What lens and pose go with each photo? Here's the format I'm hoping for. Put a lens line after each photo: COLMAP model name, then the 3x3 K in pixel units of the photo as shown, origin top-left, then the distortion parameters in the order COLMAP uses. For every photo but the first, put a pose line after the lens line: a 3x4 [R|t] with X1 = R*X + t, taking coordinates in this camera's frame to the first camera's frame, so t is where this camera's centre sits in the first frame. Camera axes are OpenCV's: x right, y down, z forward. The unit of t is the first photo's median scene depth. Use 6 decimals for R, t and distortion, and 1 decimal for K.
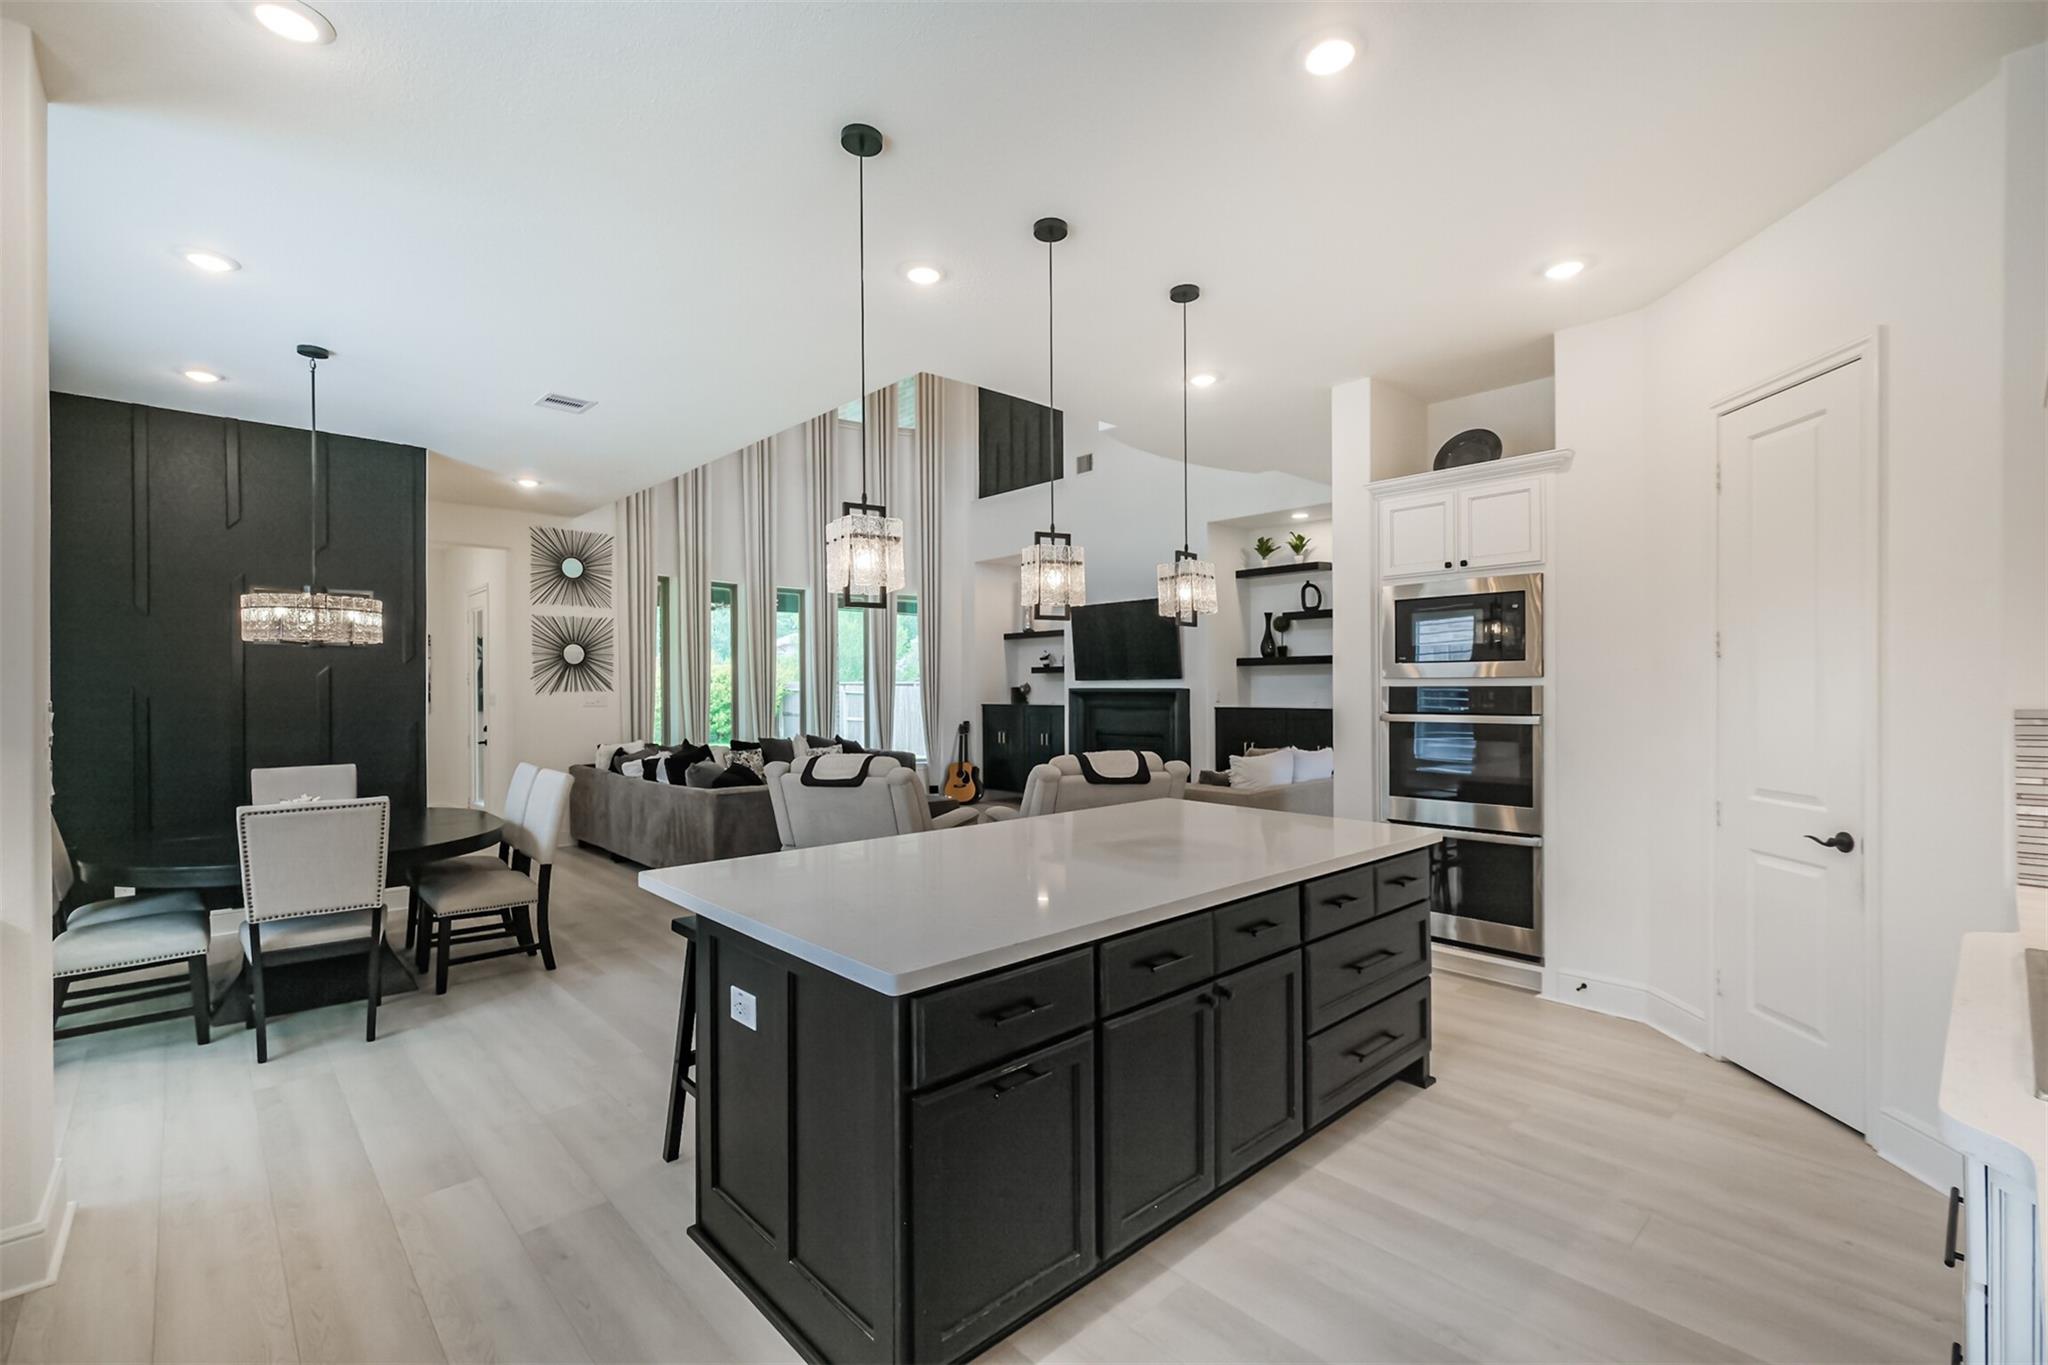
lens RADIAL K [[904.8, 0, 1032.9], [0, 904.8, 693.6], [0, 0, 1]] dist [-0.005784, -0.001320]
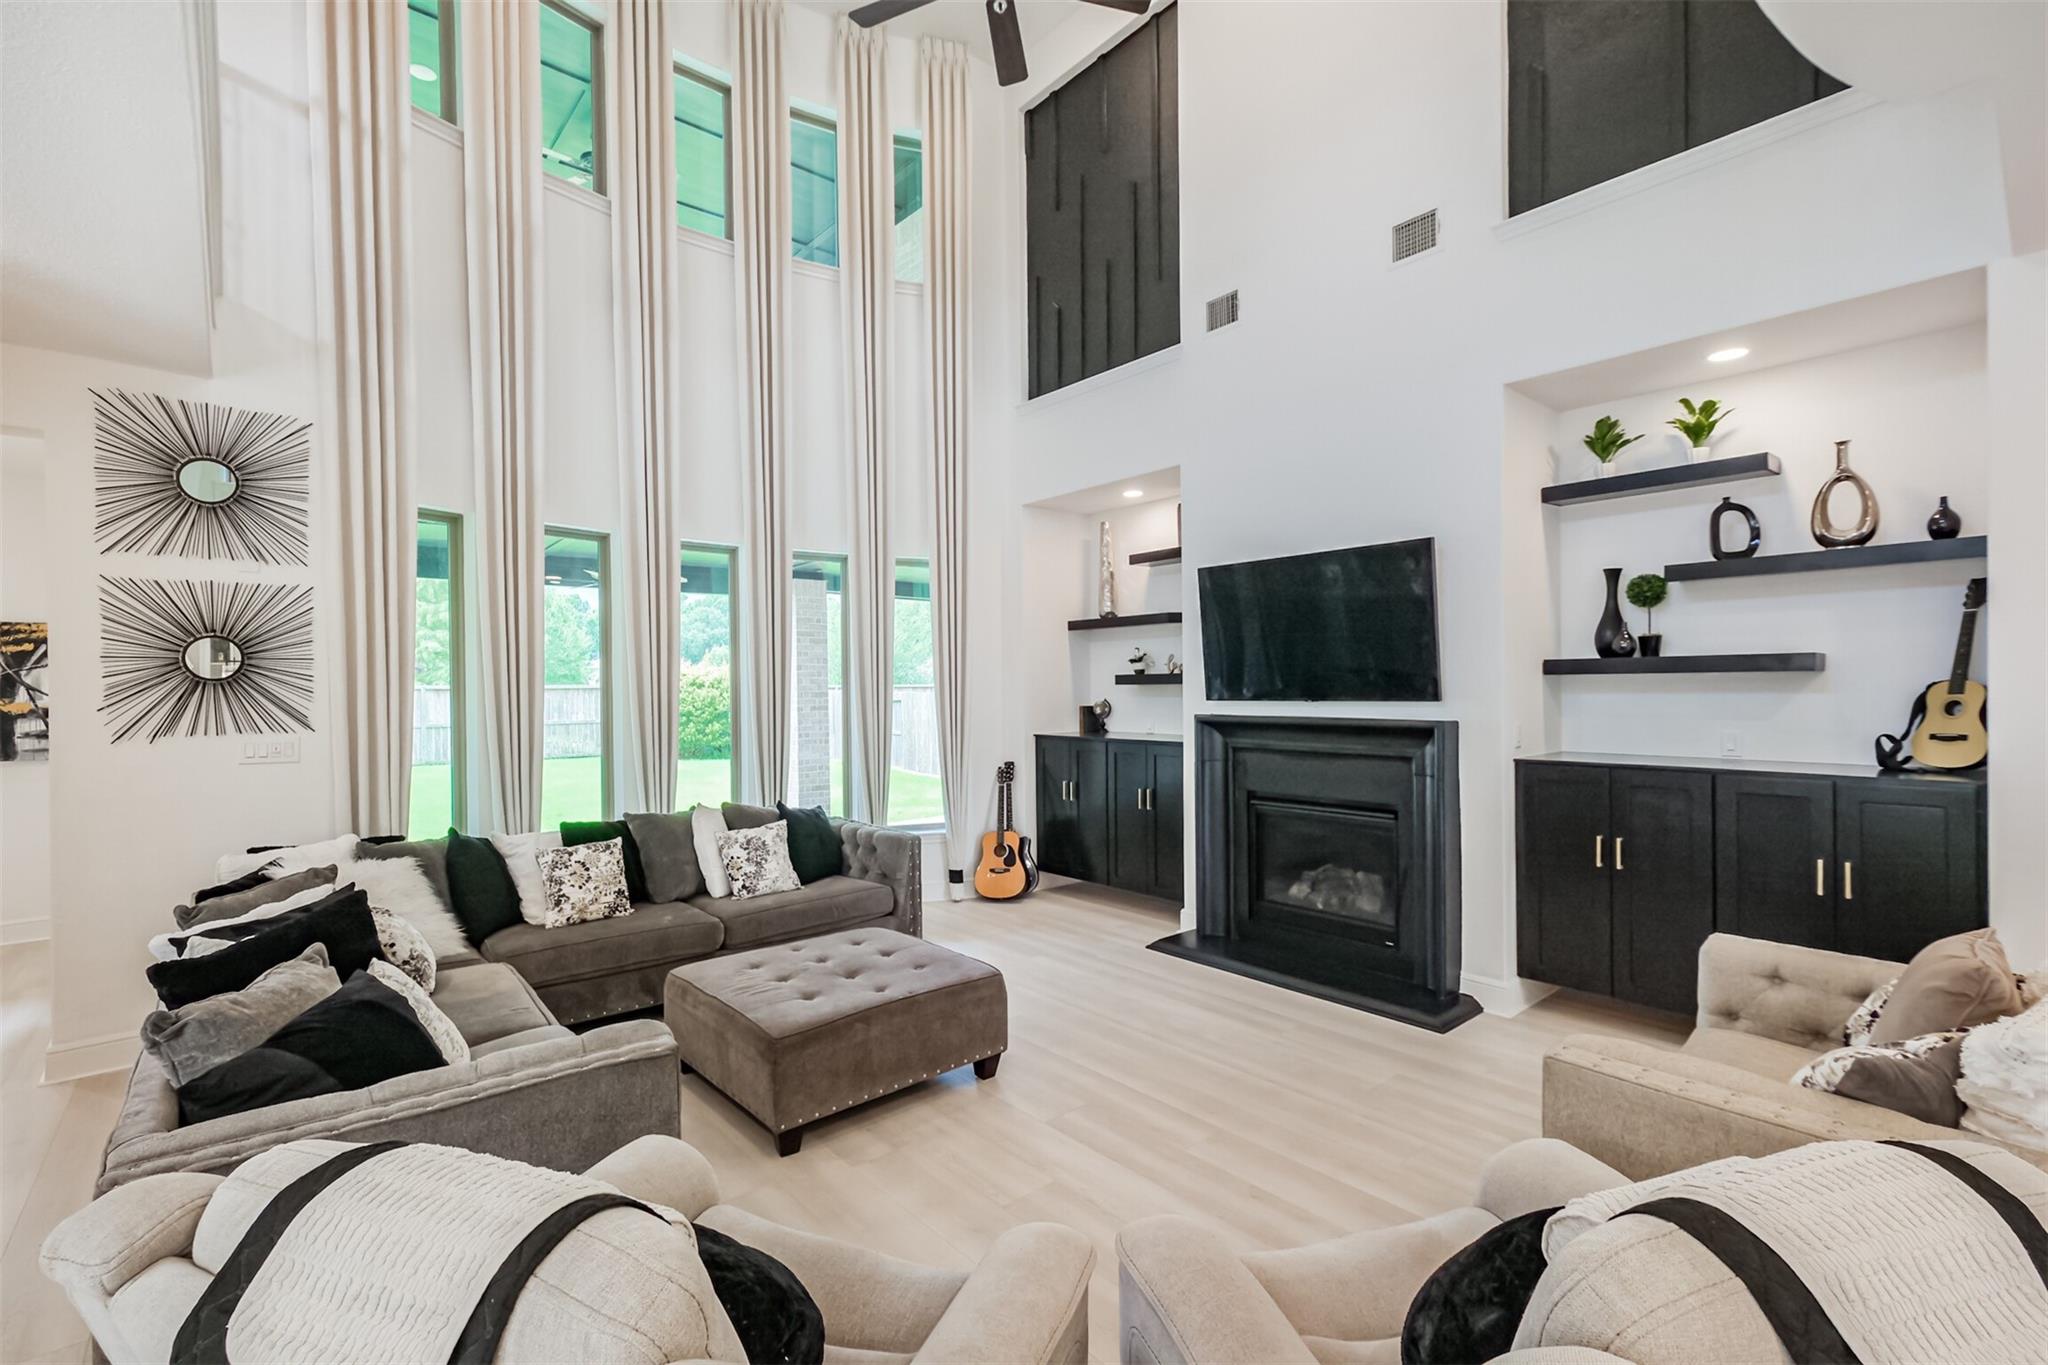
lens RADIAL K [[904.8, 0, 1026.0], [0, 904.8, 697.6], [0, 0, 1]] dist [-0.005784, -0.001320]
pose [[0.999053, -0.003061, -0.043403, -0.040143], [0.003286, 0.999982, 0.005105, -0.019258], [0.043386, -0.005243, 0.999045, 0.437397]]
